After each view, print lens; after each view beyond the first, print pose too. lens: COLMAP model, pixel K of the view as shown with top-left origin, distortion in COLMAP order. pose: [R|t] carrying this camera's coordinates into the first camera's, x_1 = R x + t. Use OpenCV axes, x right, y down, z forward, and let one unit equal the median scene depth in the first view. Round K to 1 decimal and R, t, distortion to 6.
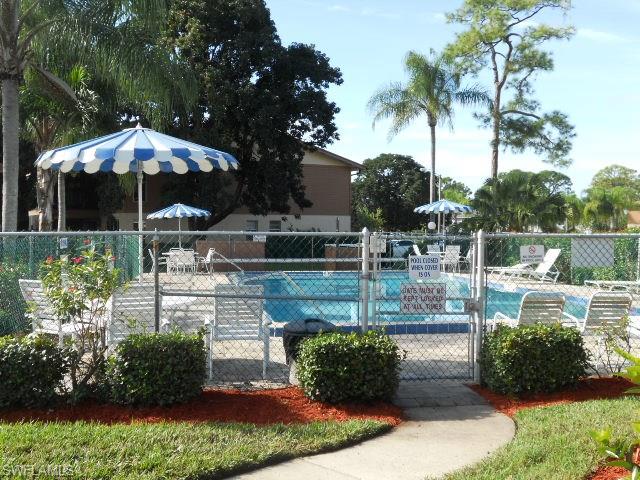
lens RADIAL K [[718.9, 0, 319.2], [0, 718.9, 241.0], [0, 0, 1]] dist [0.029338, 0.000000]
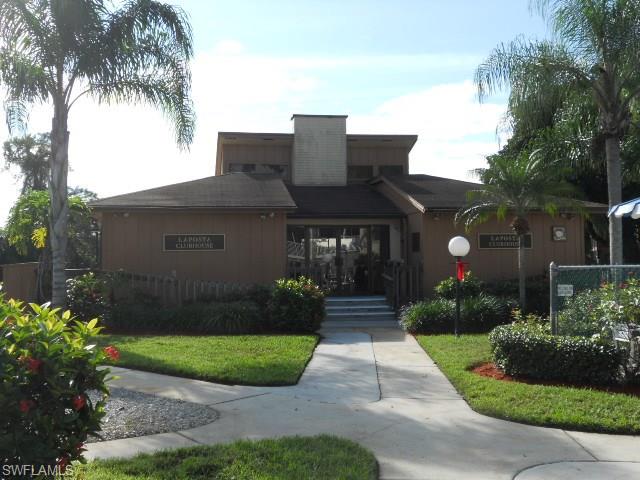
lens RADIAL K [[718.9, 0, 319.7], [0, 718.9, 240.1], [0, 0, 1]] dist [0.029338, 0.000000]
pose [[0.673845, -0.037171, -0.737937, 0.280607], [0.004186, 0.998910, -0.046494, 0.001239], [0.738861, 0.028241, 0.673266, -0.364543]]
